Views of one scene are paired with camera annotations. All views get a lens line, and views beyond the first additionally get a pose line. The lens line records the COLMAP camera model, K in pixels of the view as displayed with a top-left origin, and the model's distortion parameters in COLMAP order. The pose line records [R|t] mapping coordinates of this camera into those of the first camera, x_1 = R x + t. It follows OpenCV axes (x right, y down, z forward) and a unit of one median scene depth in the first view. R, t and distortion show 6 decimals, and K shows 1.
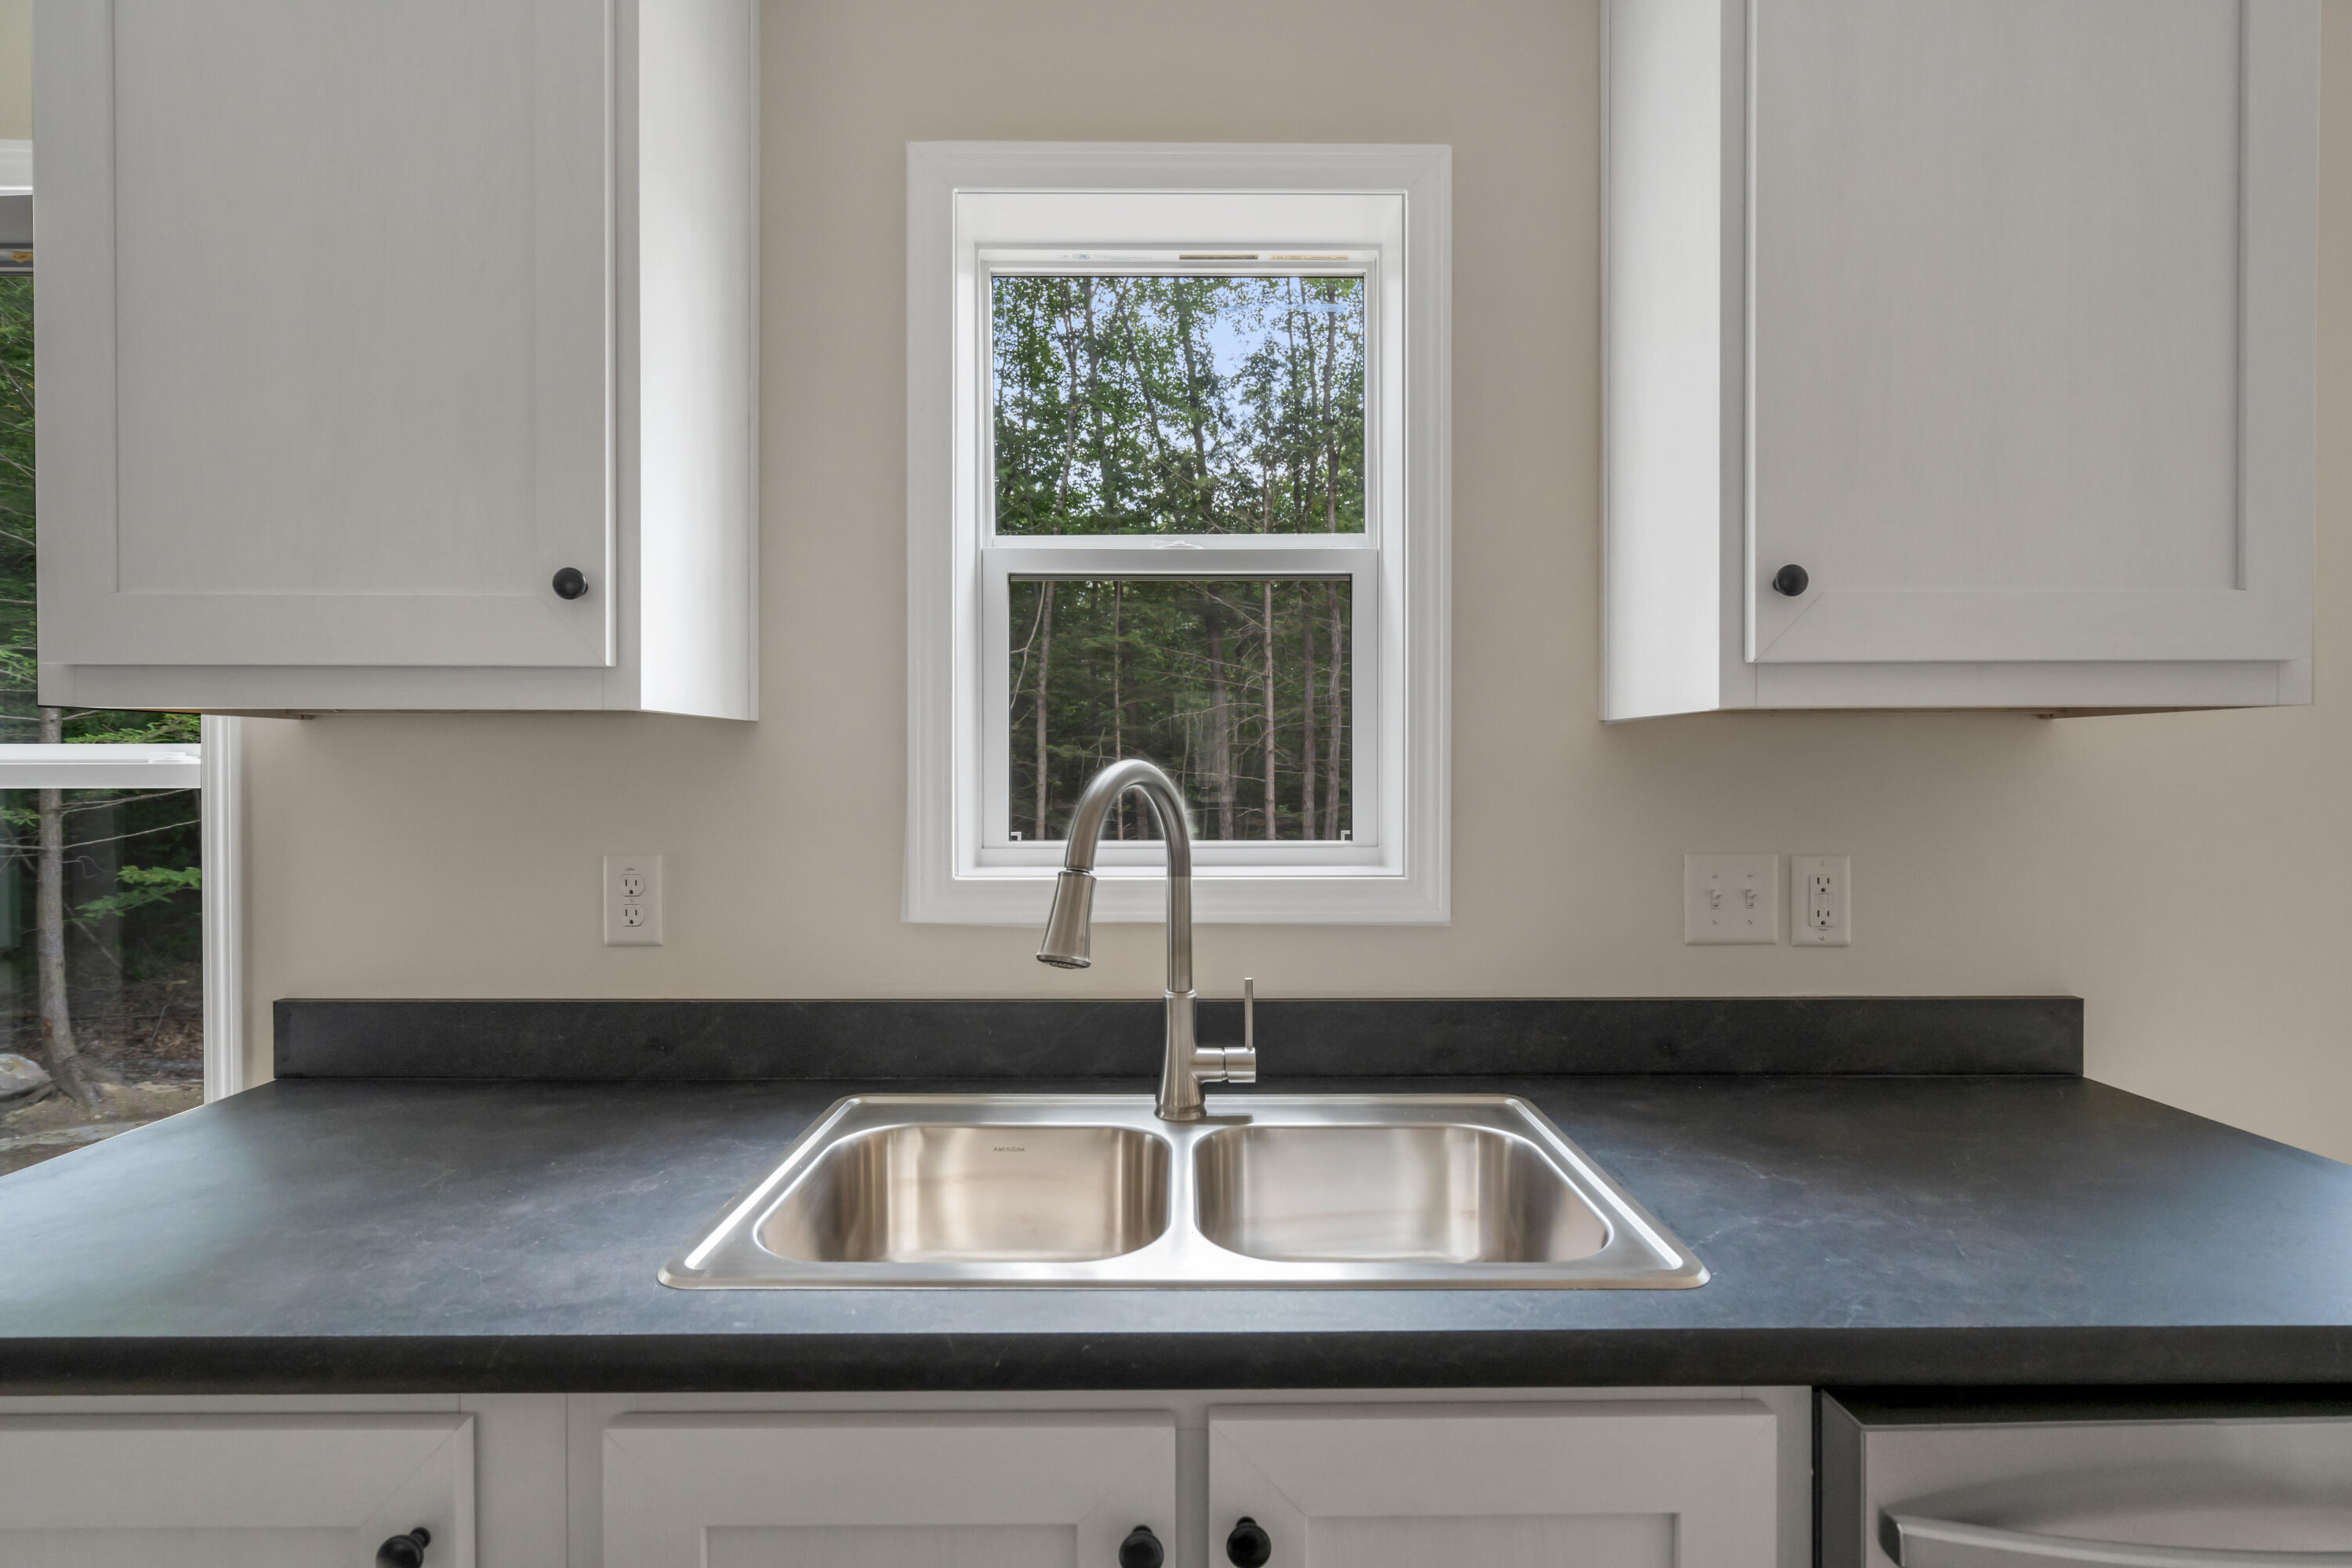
lens RADIAL K [[1067.2, 0, 1157.0], [0, 1067.2, 768.1], [0, 0, 1]] dist [-0.003741, 0.001357]
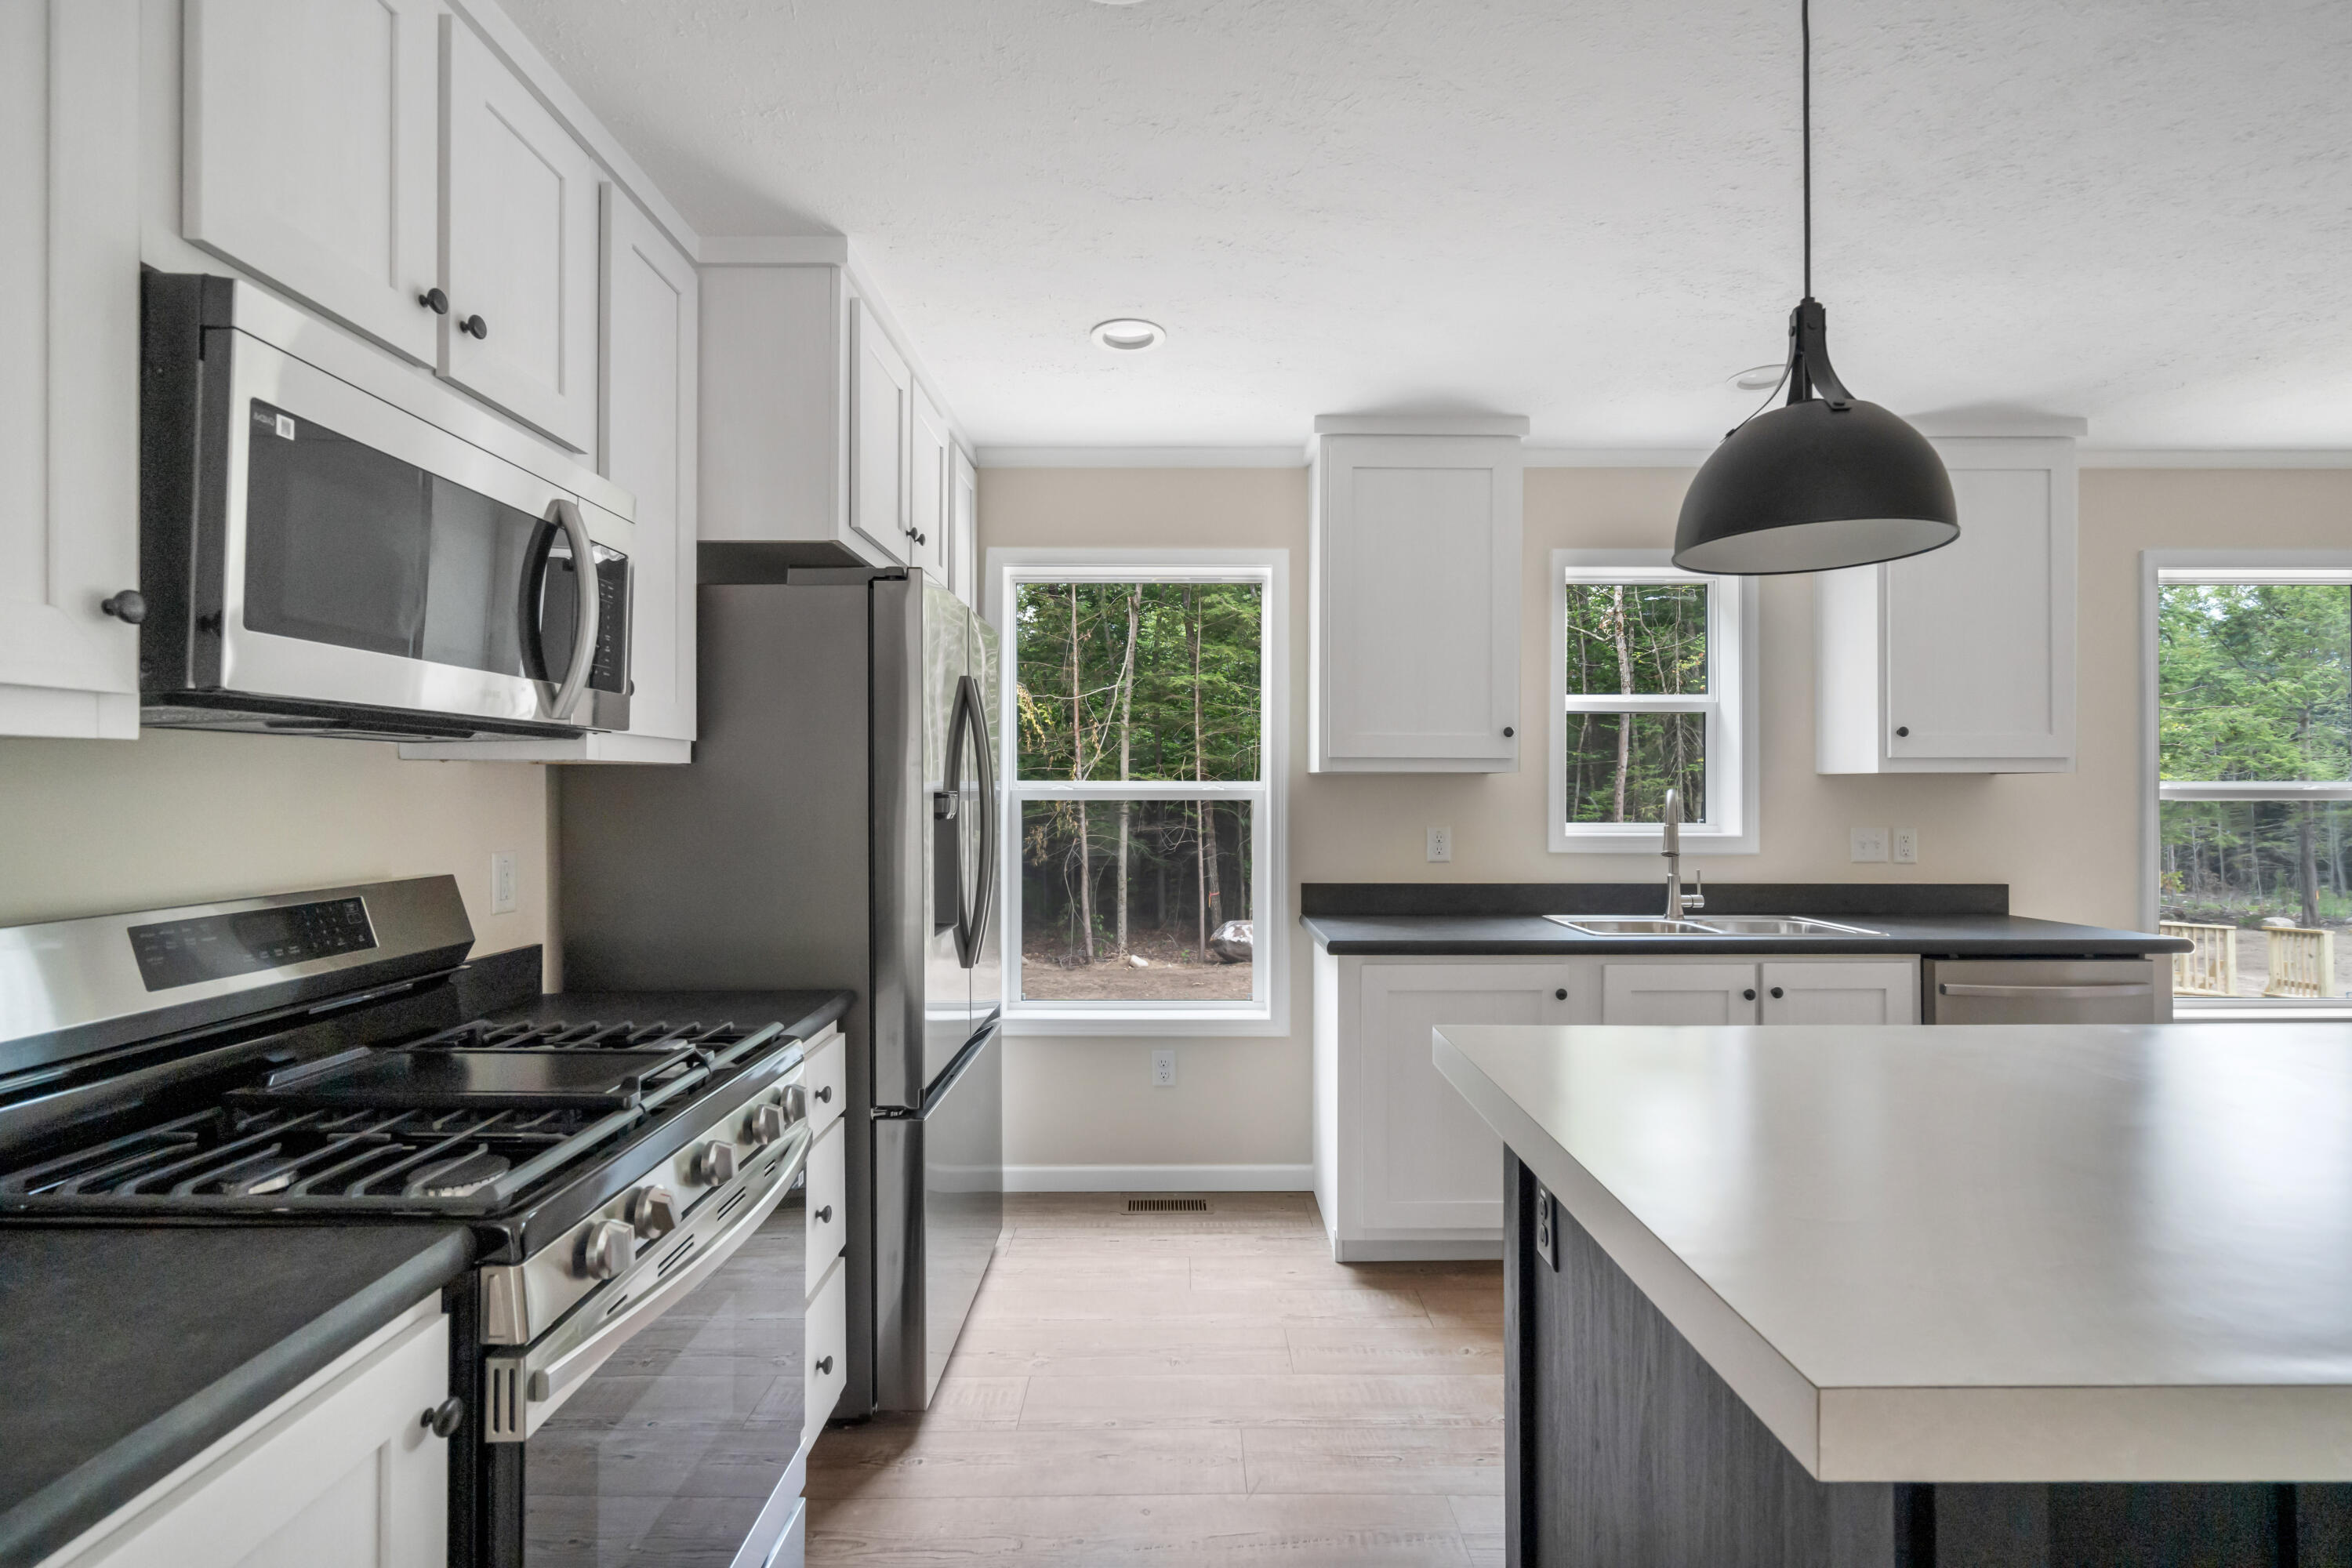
lens RADIAL K [[1067.2, 0, 1162.3], [0, 1067.2, 778.9], [0, 0, 1]] dist [-0.003741, 0.001357]
pose [[0.999997, 0.002324, 0.000953, -1.133785], [-0.002310, 0.999891, -0.014615, 0.006963], [-0.000987, 0.014612, 0.999893, -1.518648]]
